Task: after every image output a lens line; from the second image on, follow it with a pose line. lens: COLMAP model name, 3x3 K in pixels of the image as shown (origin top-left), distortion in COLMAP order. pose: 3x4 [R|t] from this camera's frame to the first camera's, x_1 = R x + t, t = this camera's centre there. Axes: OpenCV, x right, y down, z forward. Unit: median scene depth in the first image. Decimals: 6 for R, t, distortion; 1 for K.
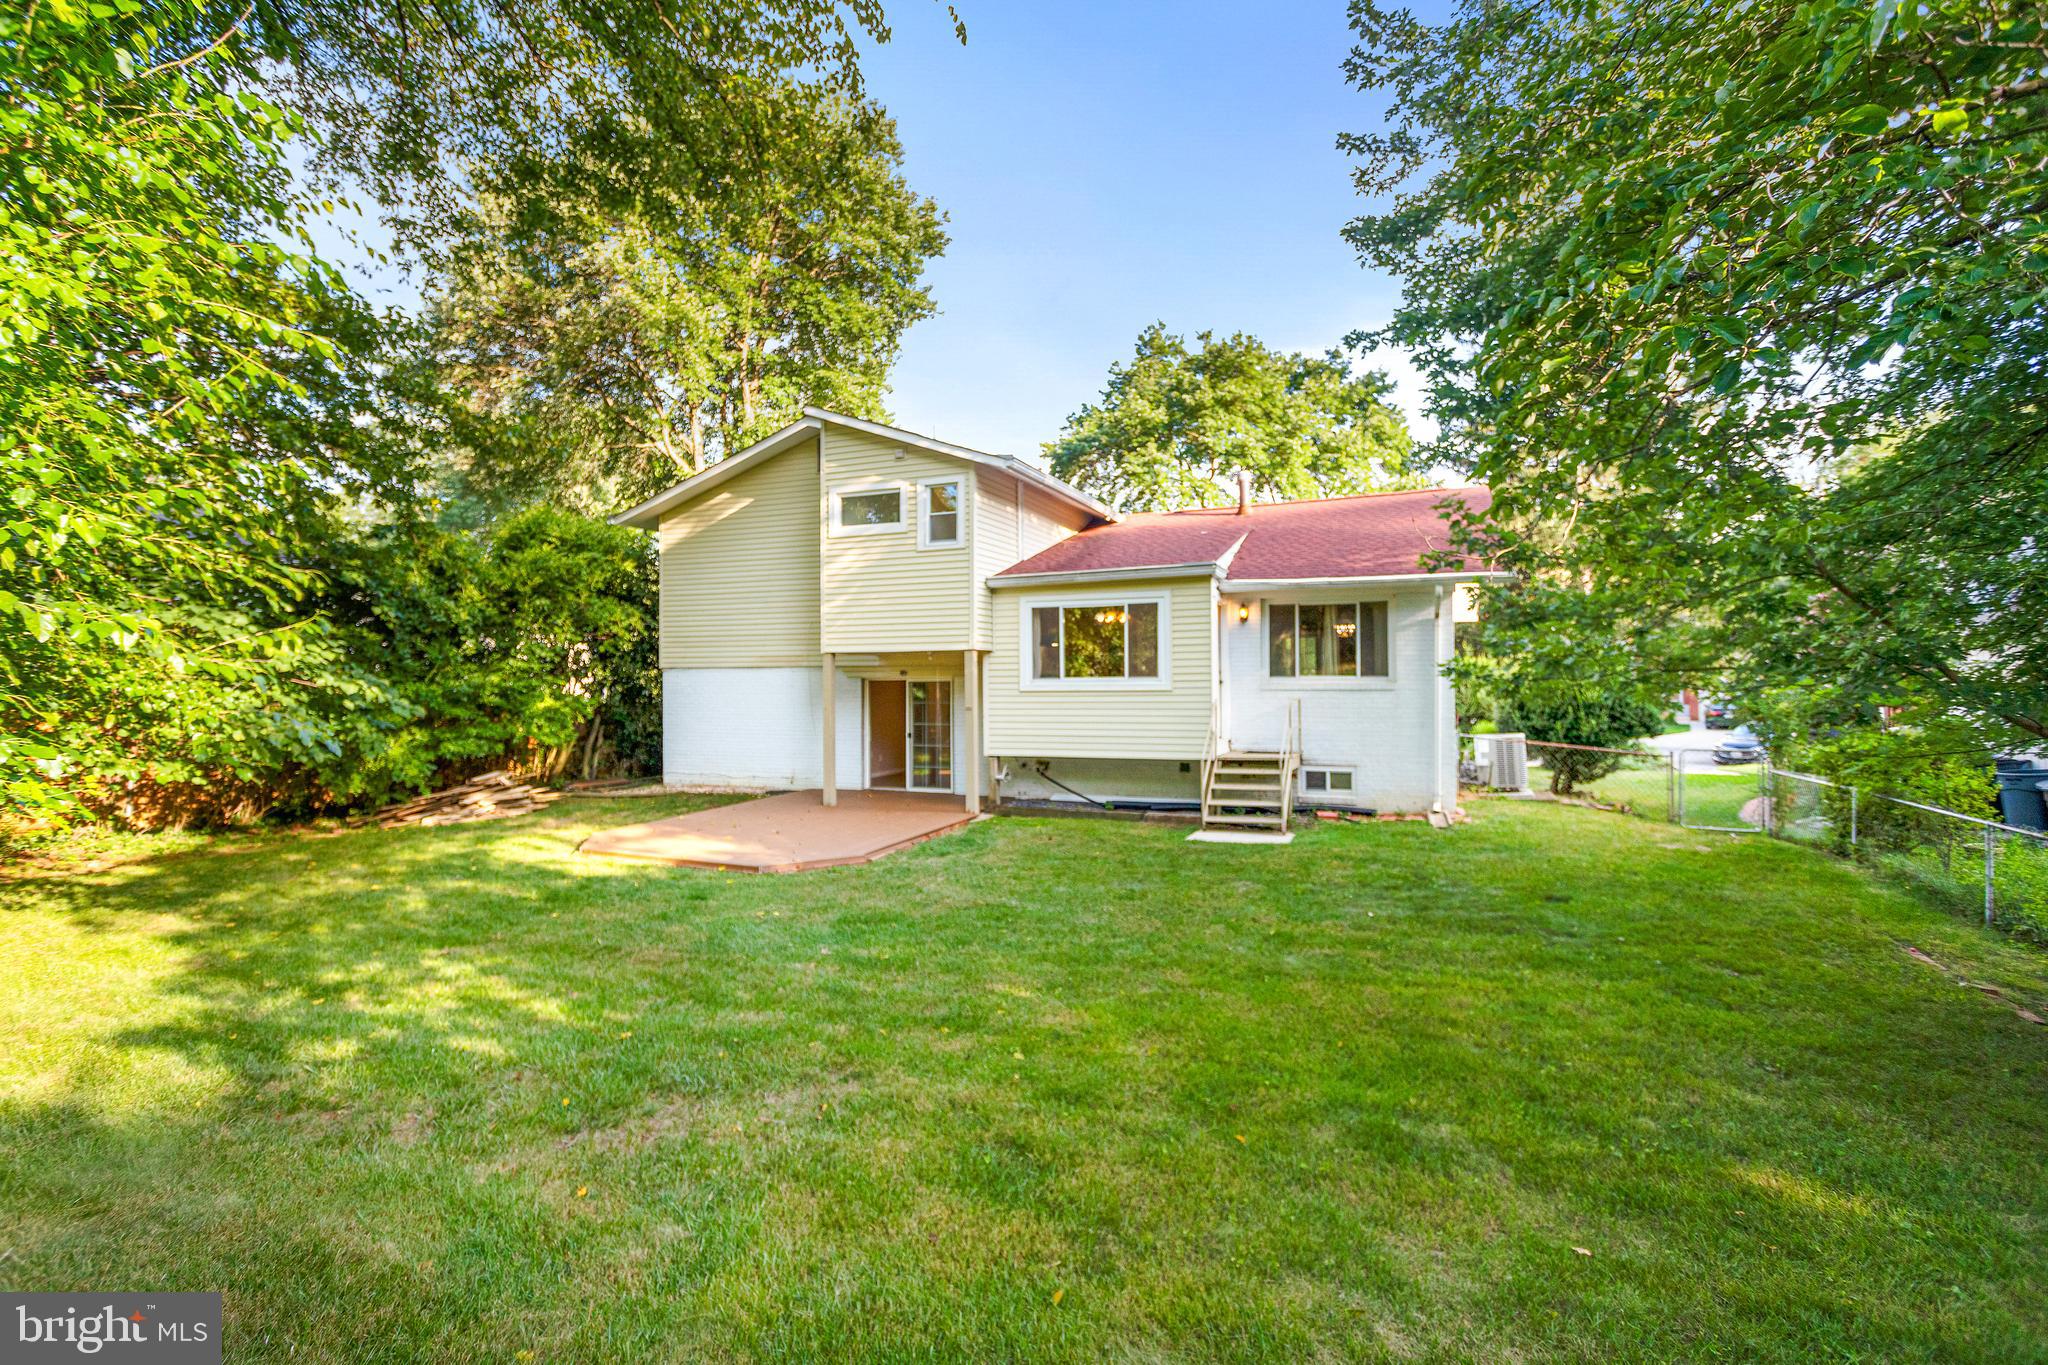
lens RADIAL K [[1020.5, 0, 1019.5], [0, 1020.5, 690.8], [0, 0, 1]] dist [-0.000914, -0.001976]
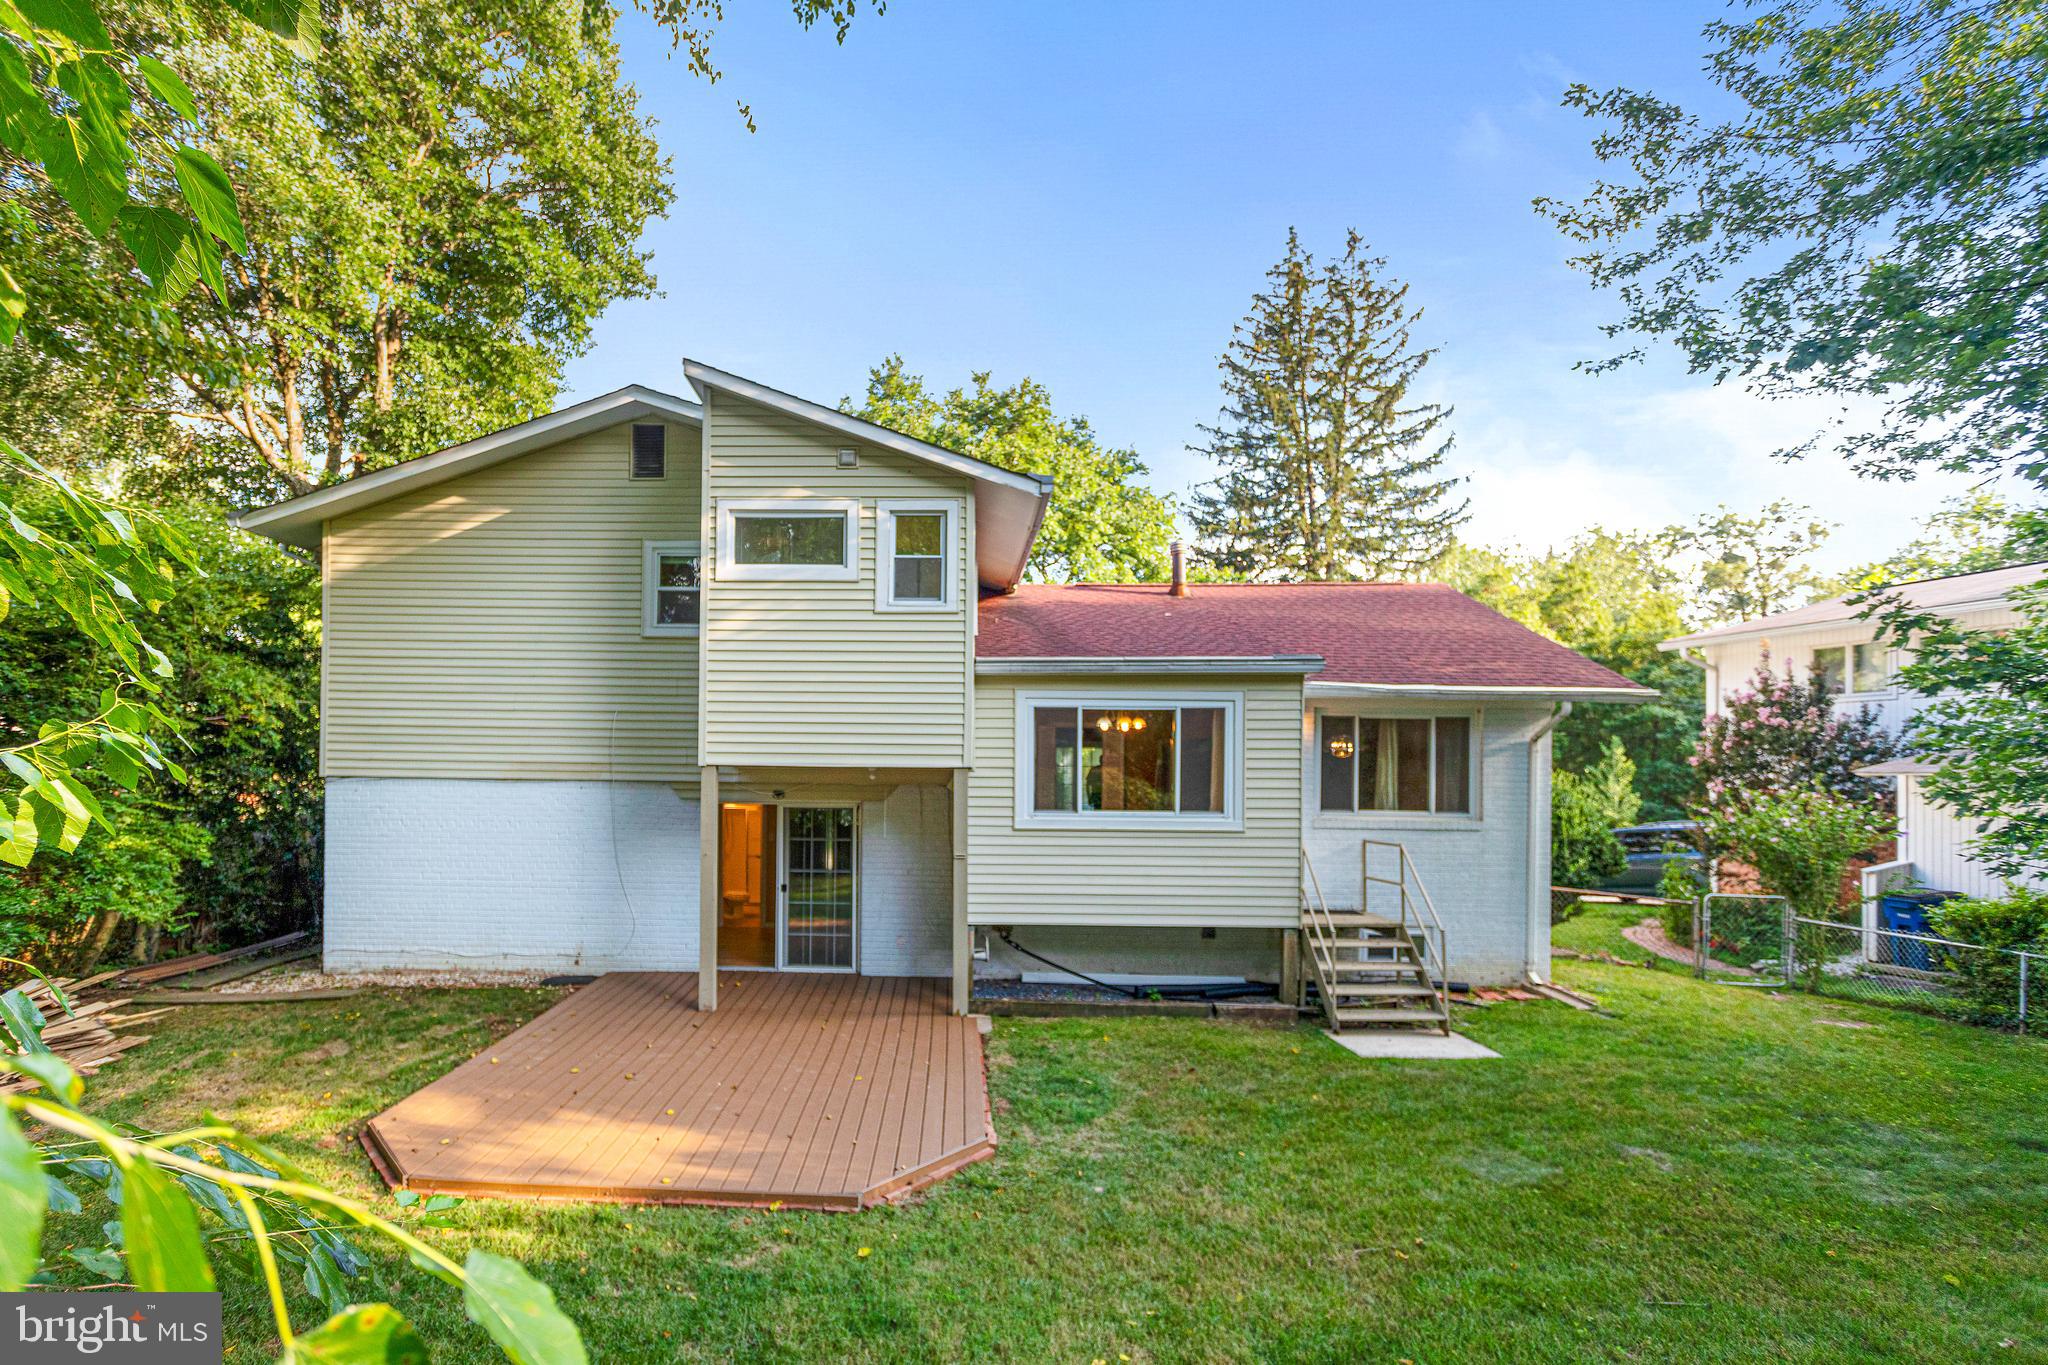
lens RADIAL K [[1080.3, 0, 935.3], [0, 1080.3, 788.6], [0, 0, 1]] dist [0.002399, 0.000657]
pose [[0.932468, 0.012636, 0.361031, -0.300235], [-0.014563, 0.999891, 0.002619, -0.027025], [-0.360958, -0.007700, 0.932550, 0.340038]]
